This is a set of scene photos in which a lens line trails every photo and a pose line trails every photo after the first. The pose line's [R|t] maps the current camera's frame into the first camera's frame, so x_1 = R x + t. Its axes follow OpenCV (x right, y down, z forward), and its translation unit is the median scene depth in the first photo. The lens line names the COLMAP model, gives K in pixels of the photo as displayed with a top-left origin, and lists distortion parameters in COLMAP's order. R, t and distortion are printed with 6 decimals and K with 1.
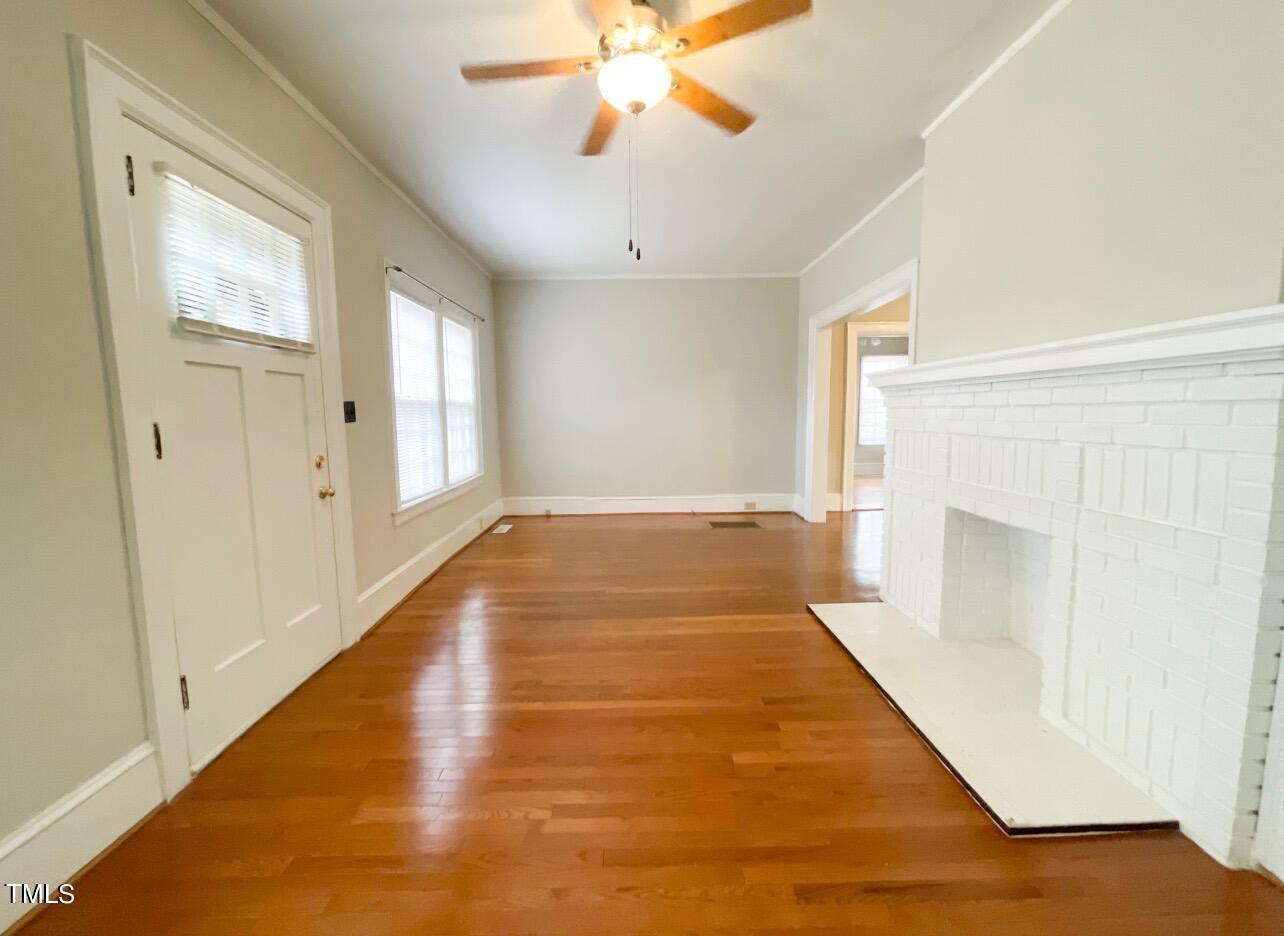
lens RADIAL K [[518.8, 0, 642.0], [0, 518.8, 468.0], [0, 0, 1]] dist [-0.001331, -0.000111]
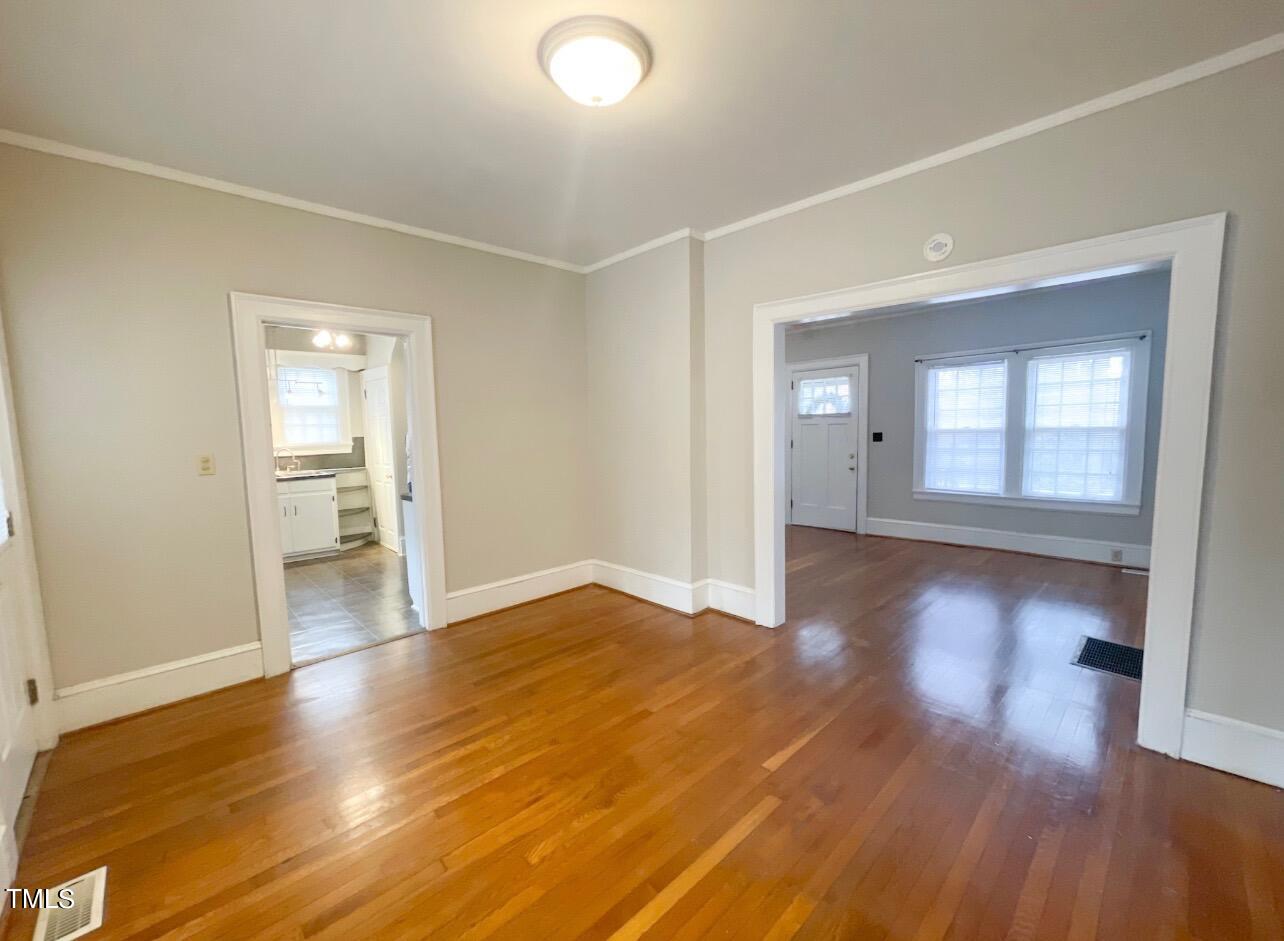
lens RADIAL K [[546.4, 0, 637.0], [0, 546.4, 471.9], [0, 0, 1]] dist [-0.000871, 0.000022]
pose [[-0.751212, 0.082163, -0.654927, 1.907885], [-0.039998, 0.984732, 0.169418, -0.340033], [0.658848, 0.153465, -0.736457, 2.210680]]
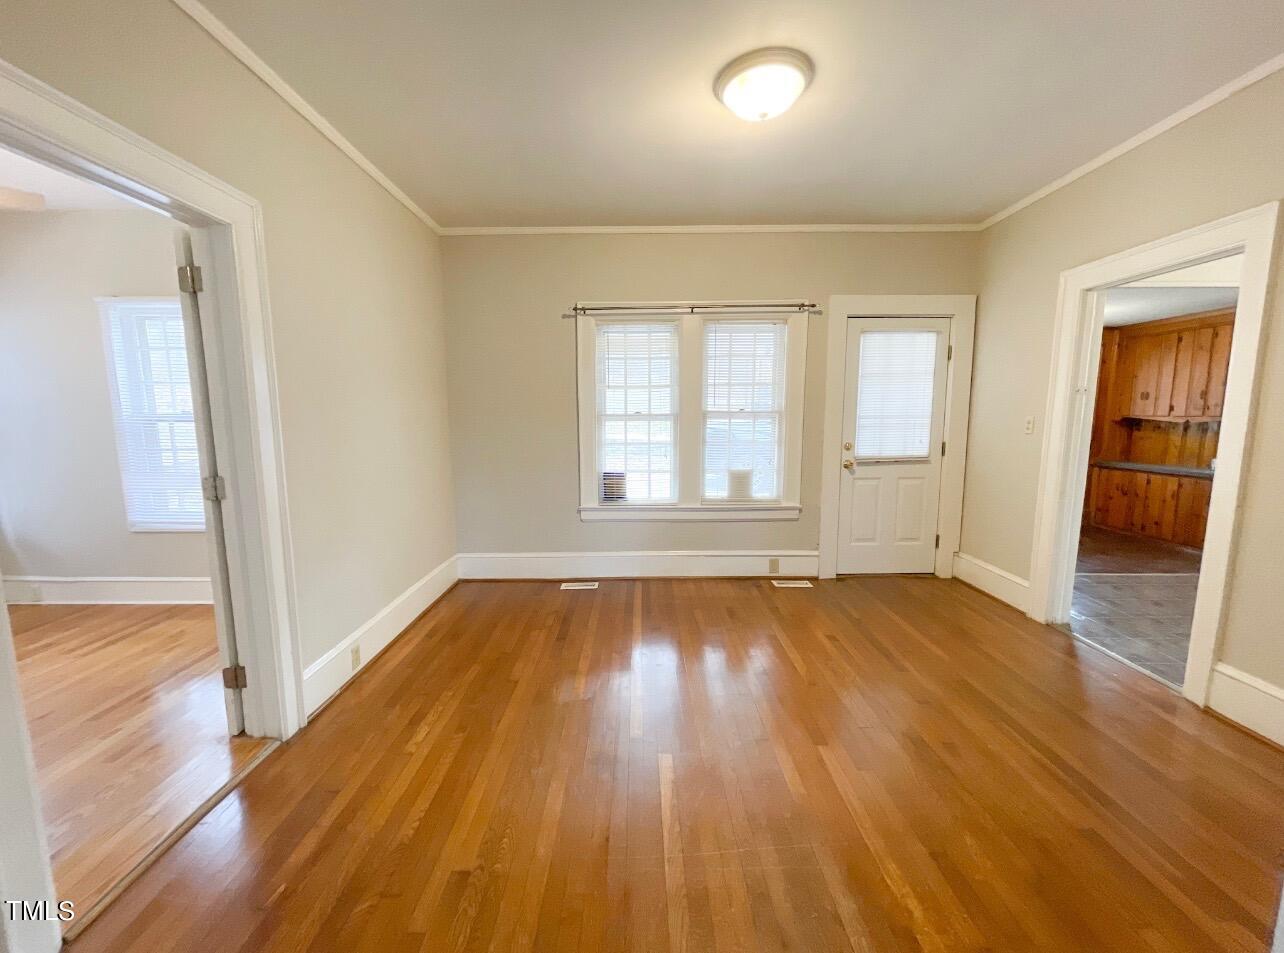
lens RADIAL K [[525.2, 0, 637.2], [0, 525.2, 471.0], [0, 0, 1]] dist [0.000427, -0.000146]
pose [[0.037025, -0.111066, 0.993123, 0.470833], [0.106575, 0.988576, 0.106584, -0.269236], [-0.993615, 0.101895, 0.048438, 1.745177]]
